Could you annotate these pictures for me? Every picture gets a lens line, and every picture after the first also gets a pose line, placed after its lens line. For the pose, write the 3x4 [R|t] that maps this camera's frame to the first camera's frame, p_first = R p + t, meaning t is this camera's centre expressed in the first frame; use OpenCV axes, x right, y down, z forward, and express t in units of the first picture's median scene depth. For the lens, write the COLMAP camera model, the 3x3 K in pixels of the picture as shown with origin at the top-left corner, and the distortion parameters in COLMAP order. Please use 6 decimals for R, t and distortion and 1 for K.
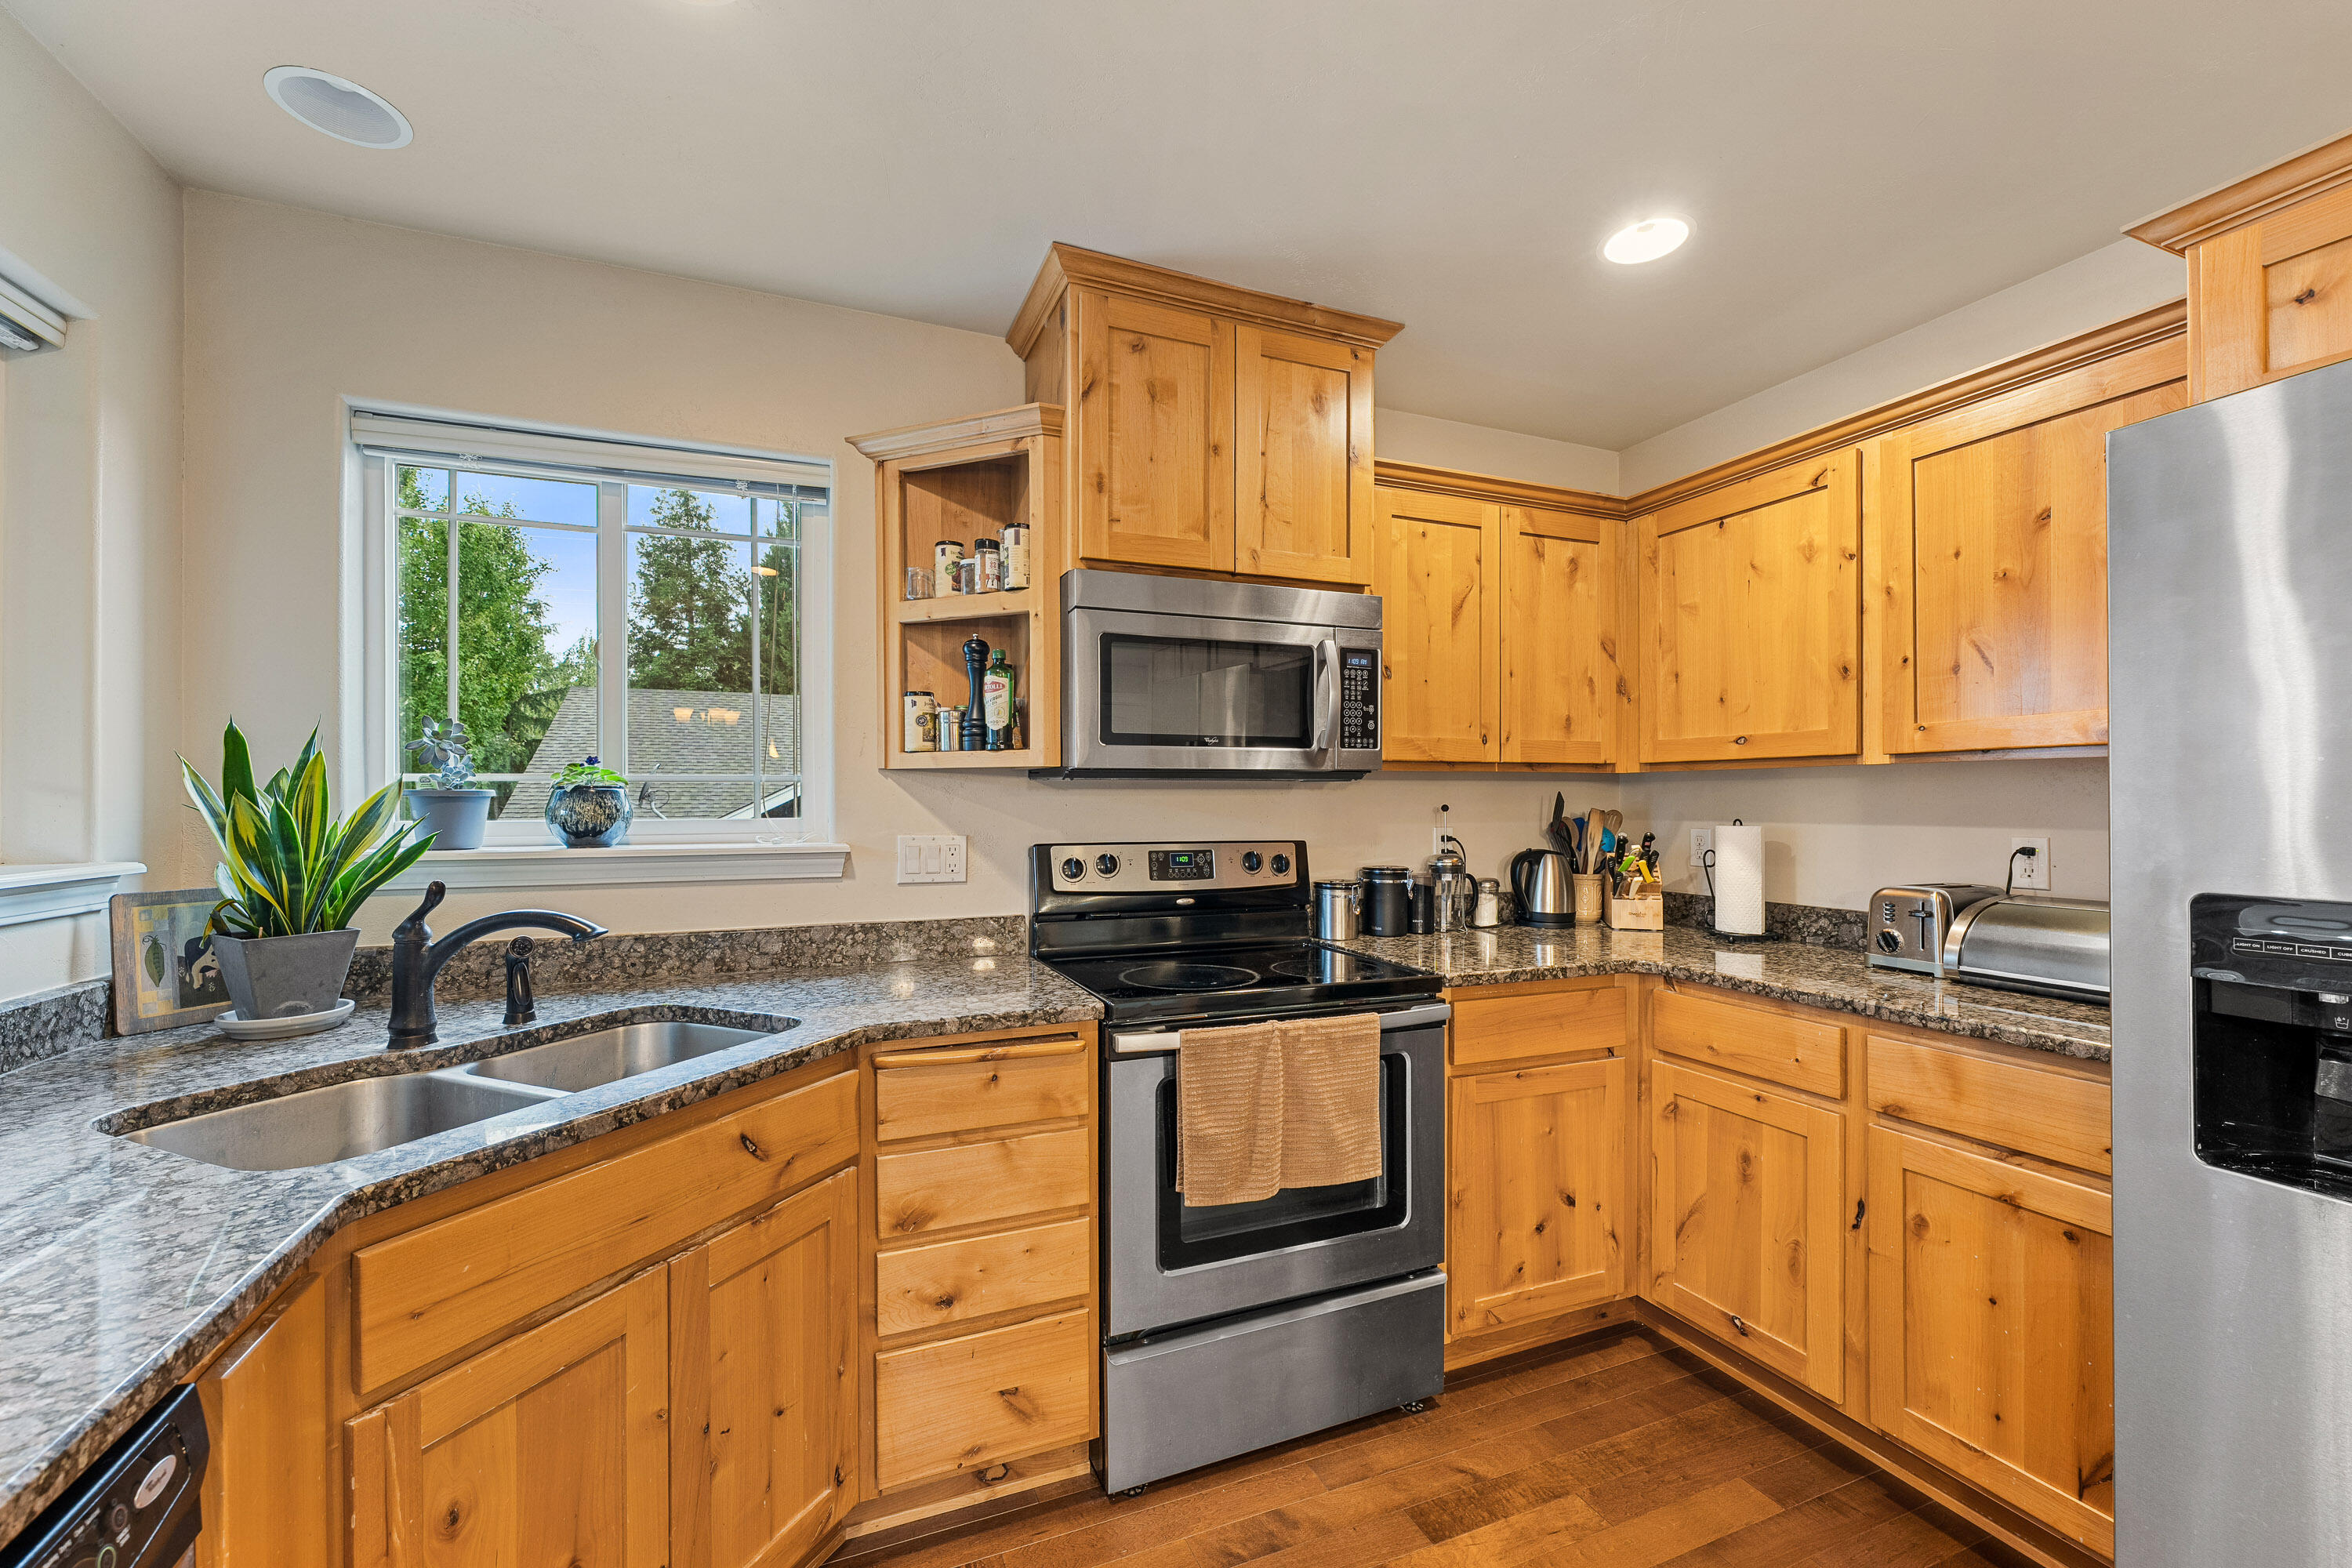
lens RADIAL K [[968.5, 0, 1182.6], [0, 968.5, 795.2], [0, 0, 1]] dist [0.001464, -0.001062]
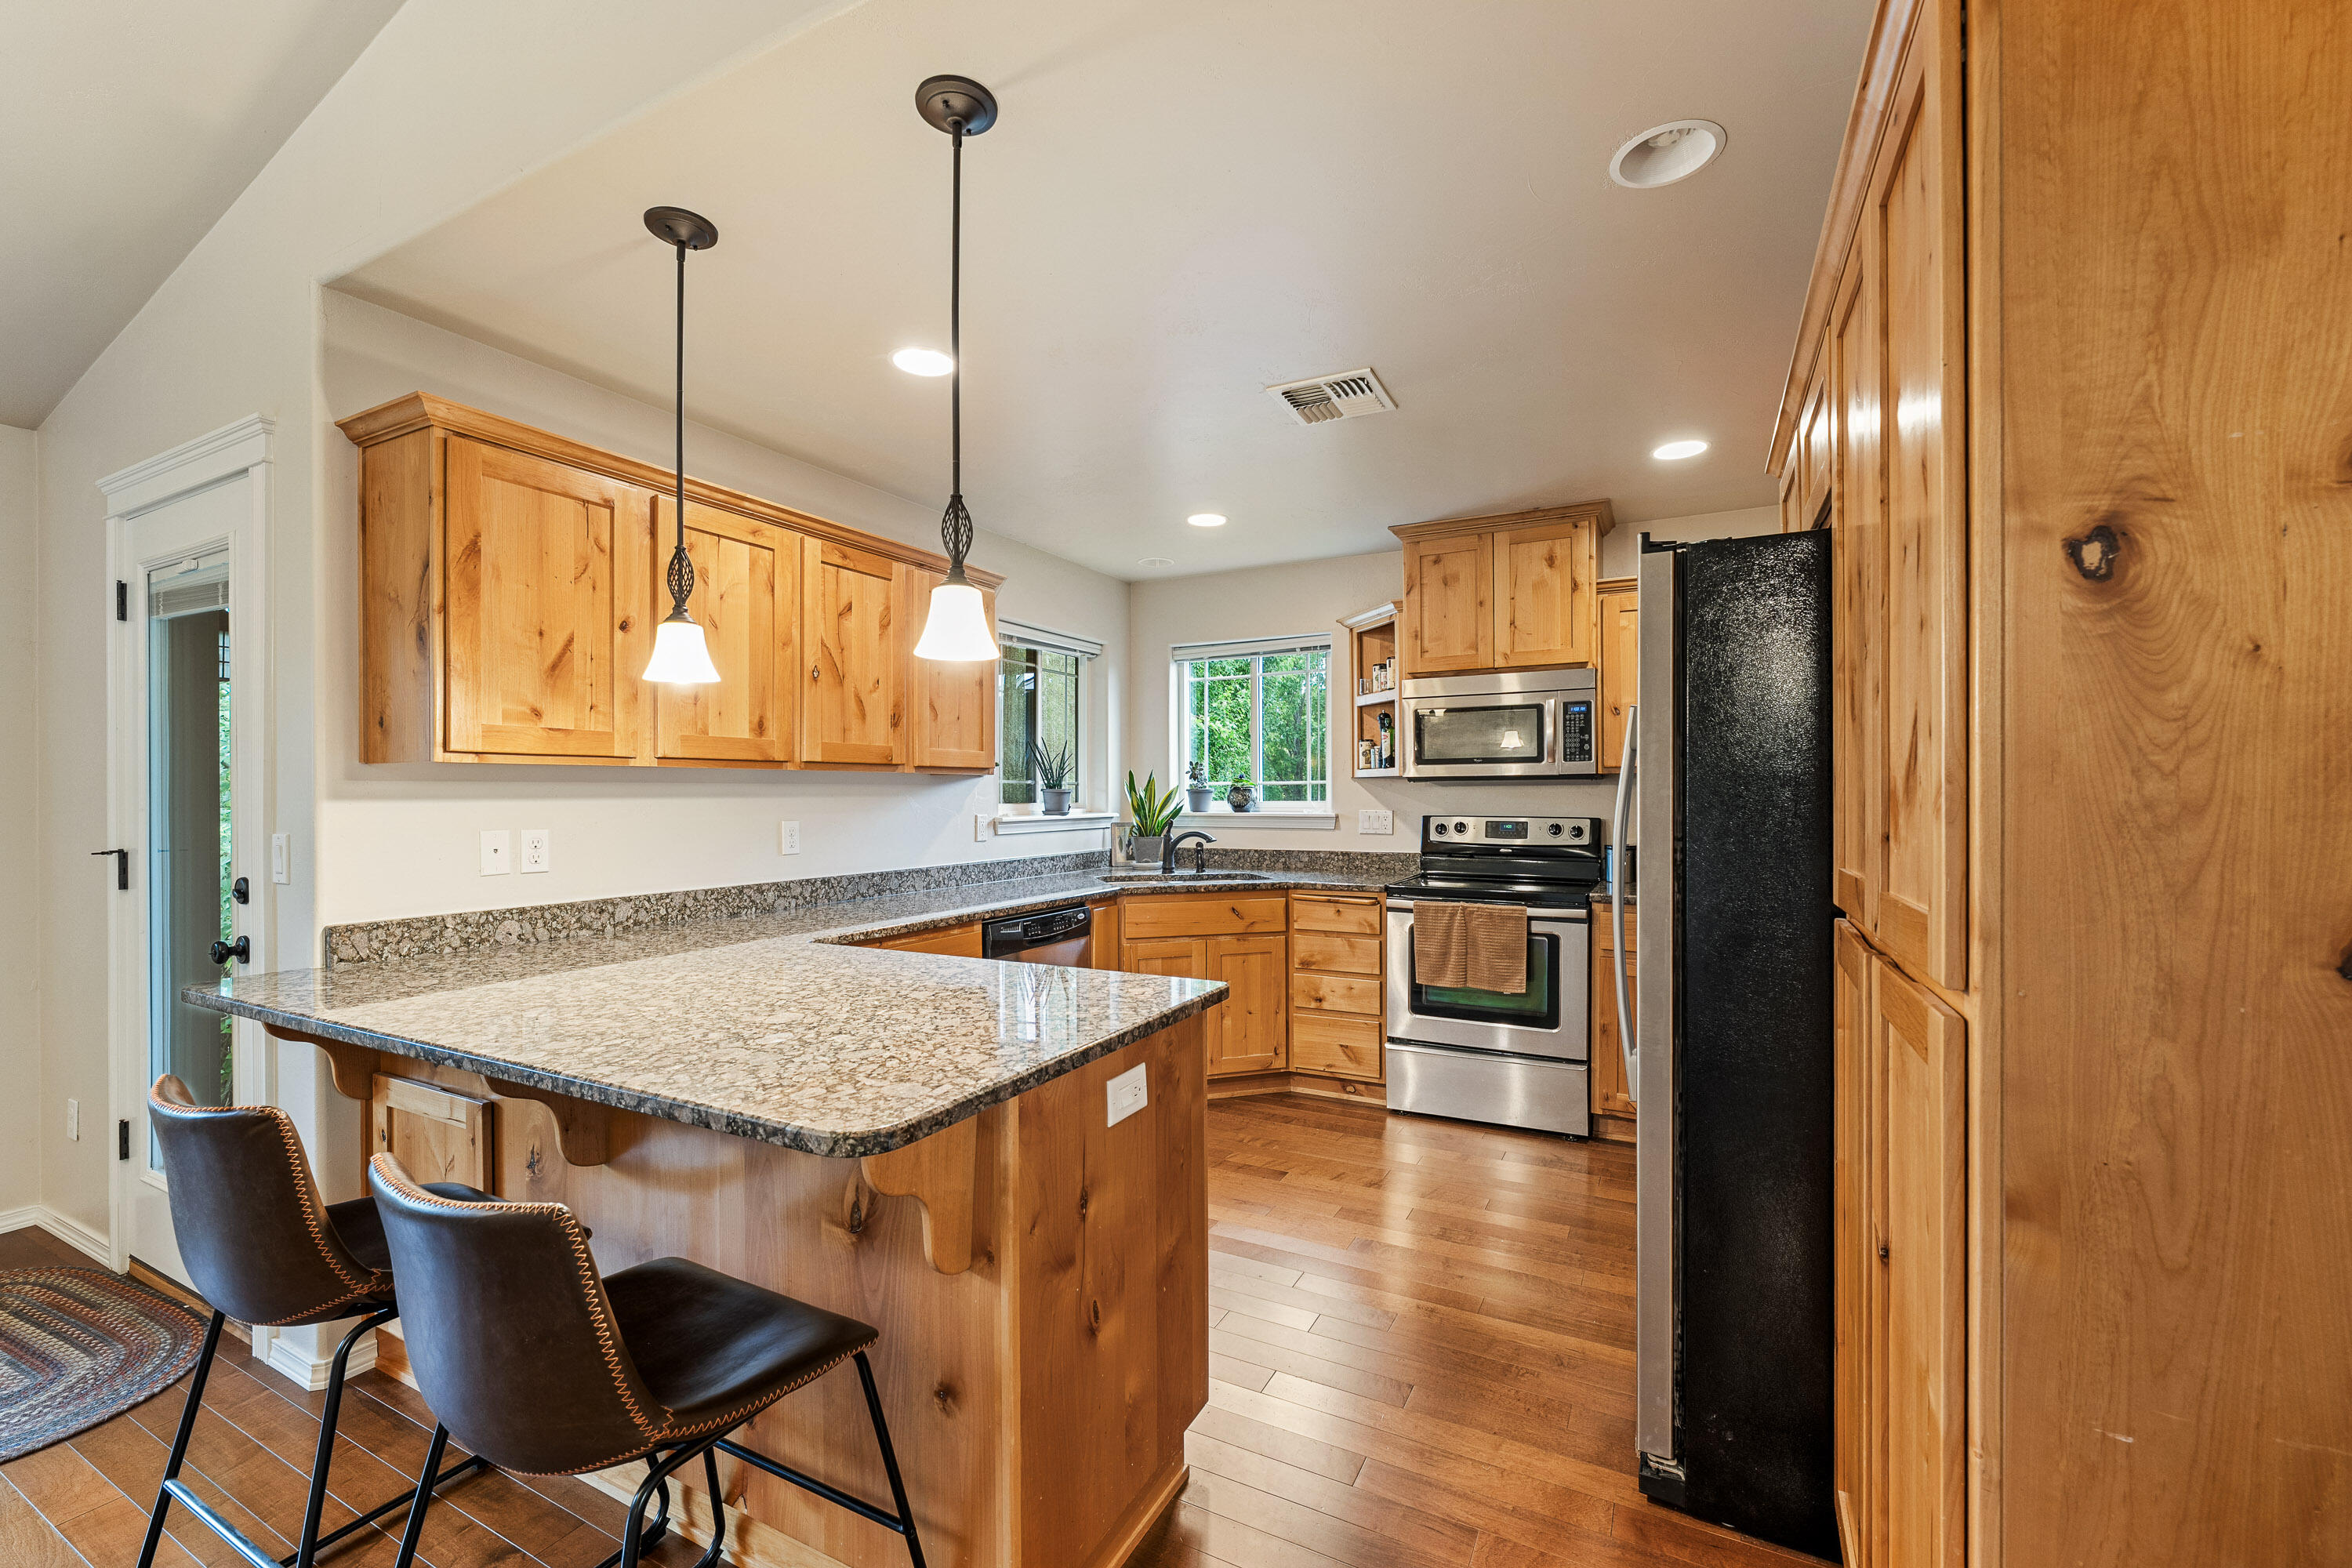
lens RADIAL K [[968.5, 0, 1185.6], [0, 968.5, 791.6], [0, 0, 1]] dist [0.001464, -0.001062]
pose [[0.646146, -0.002001, -0.763211, 1.106476], [0.005979, 0.999979, 0.002440, -0.004321], [0.763190, -0.006140, 0.646145, -0.648960]]
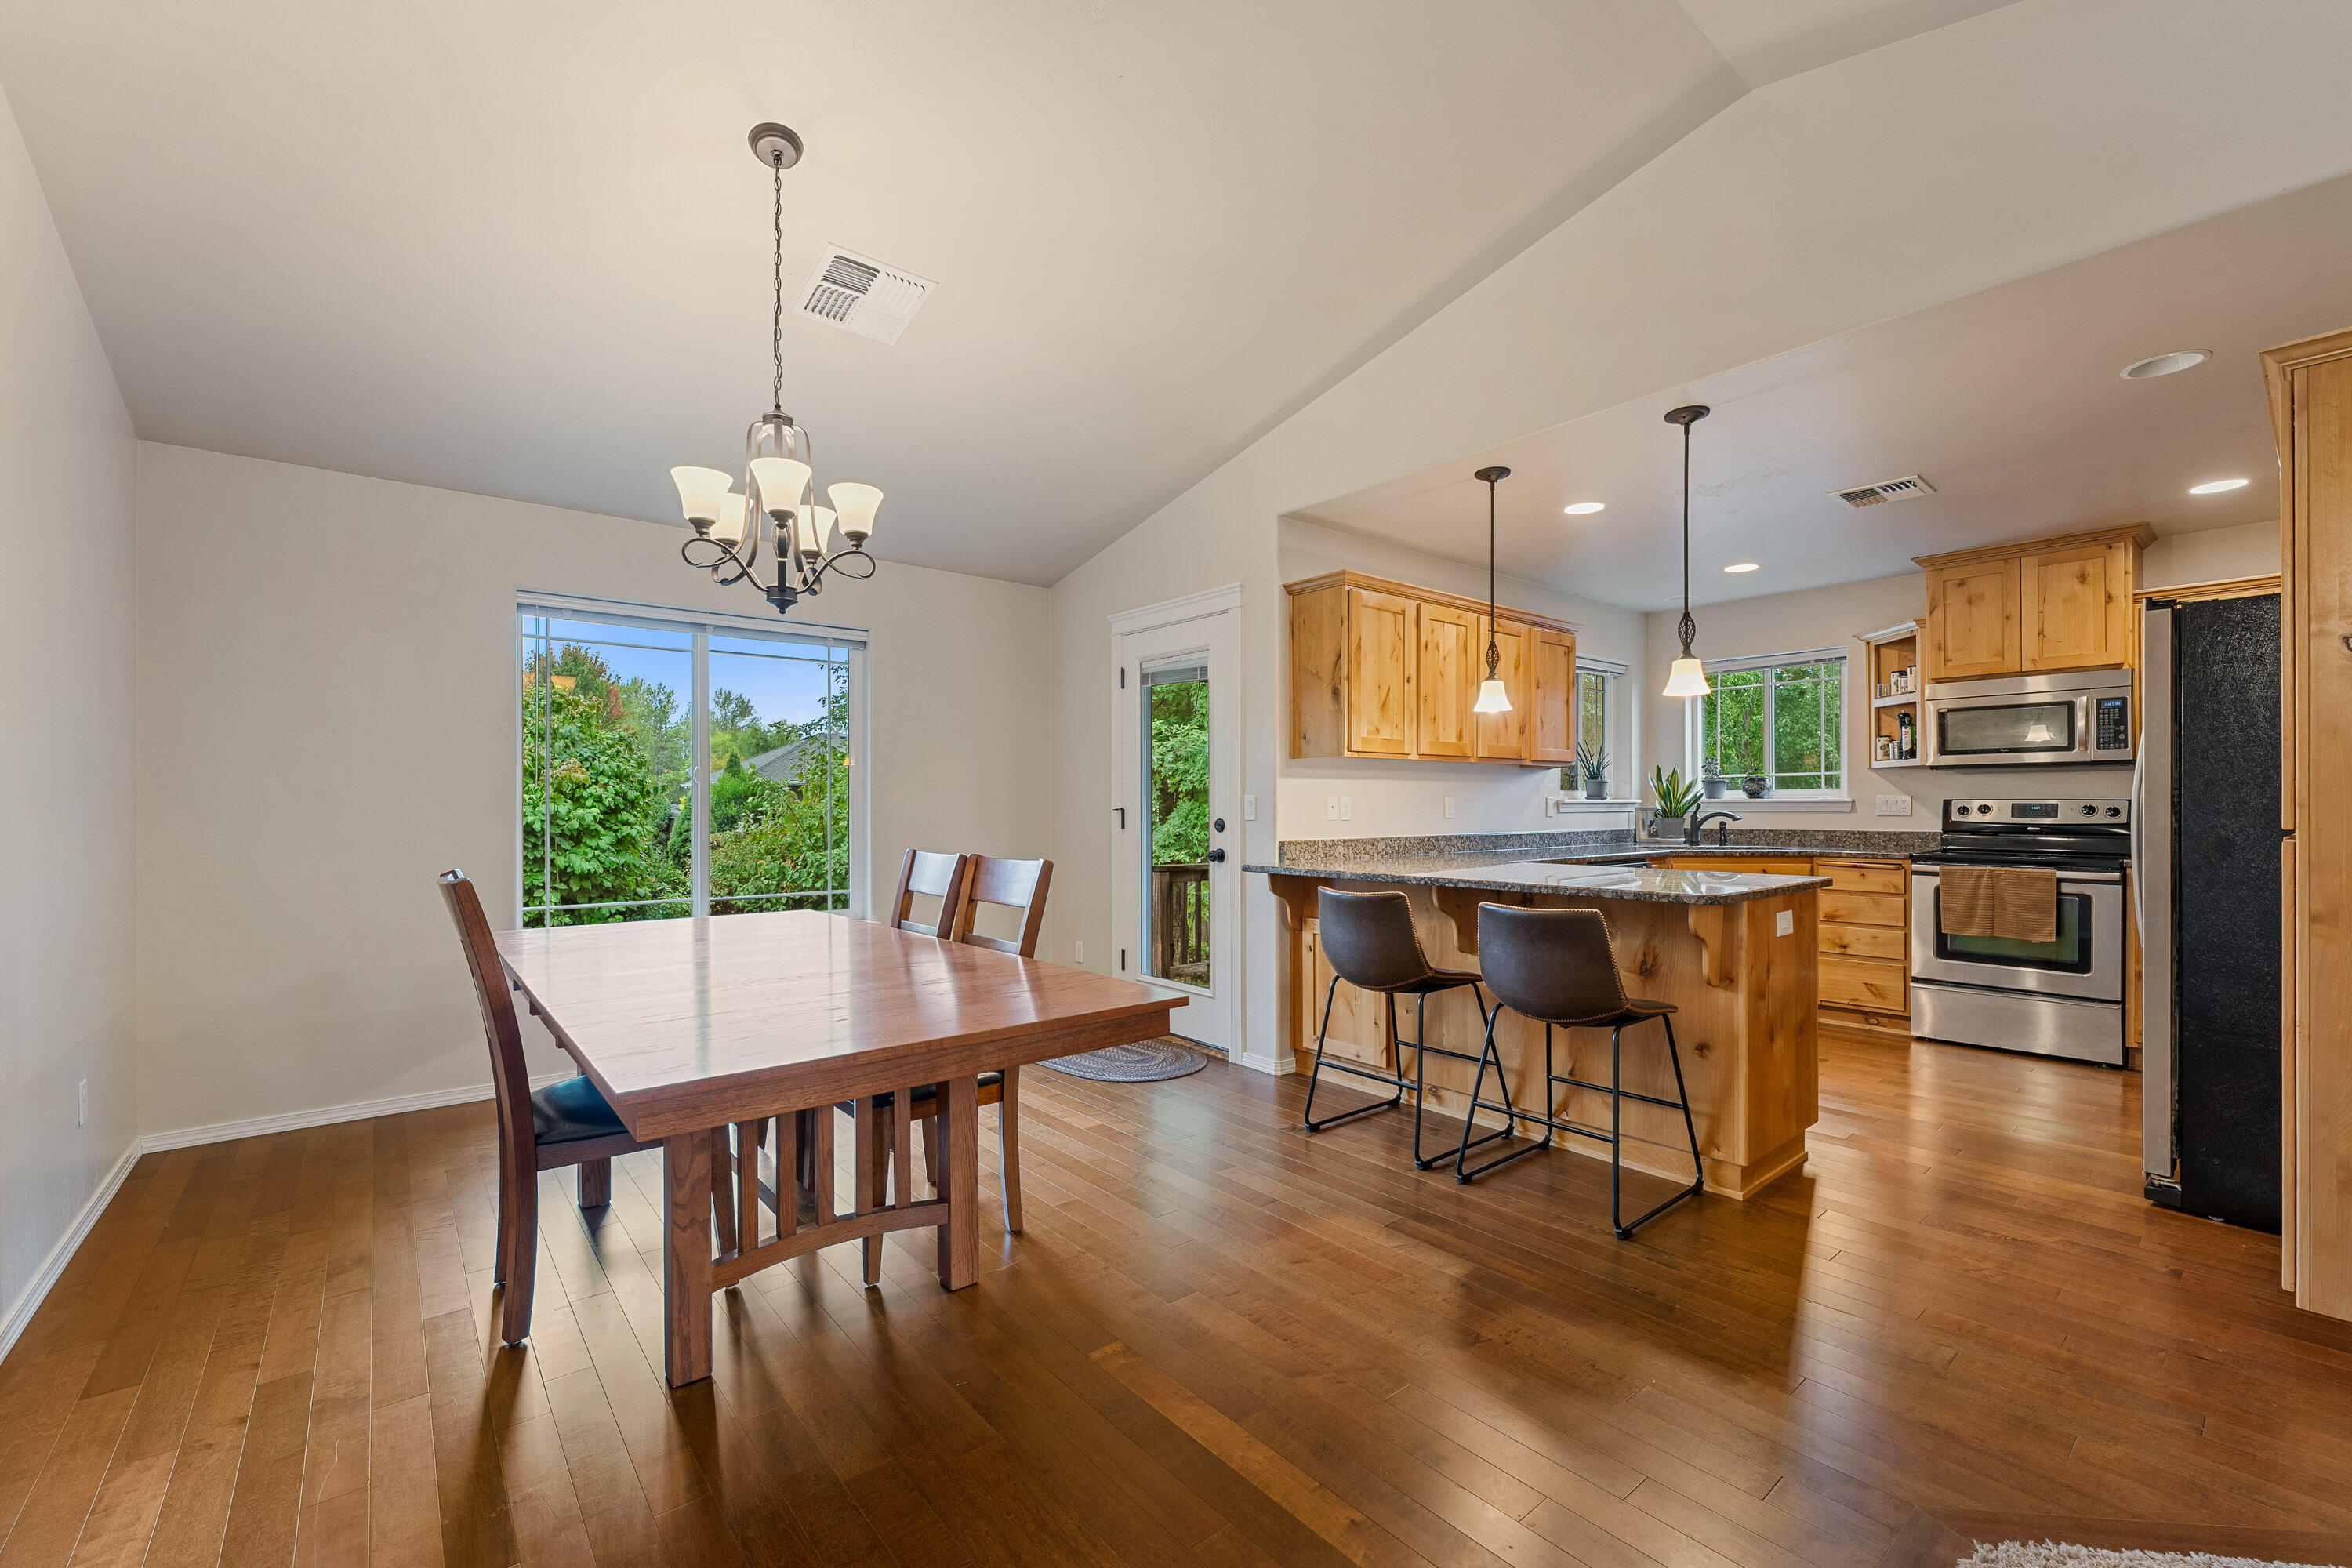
lens RADIAL K [[968.5, 0, 1179.9], [0, 968.5, 799.8], [0, 0, 1]] dist [0.001464, -0.001062]
pose [[0.299732, -0.003296, -0.954018, 1.600071], [0.005276, 0.999984, -0.001797, 0.051197], [0.954009, -0.004495, 0.299744, -1.485063]]
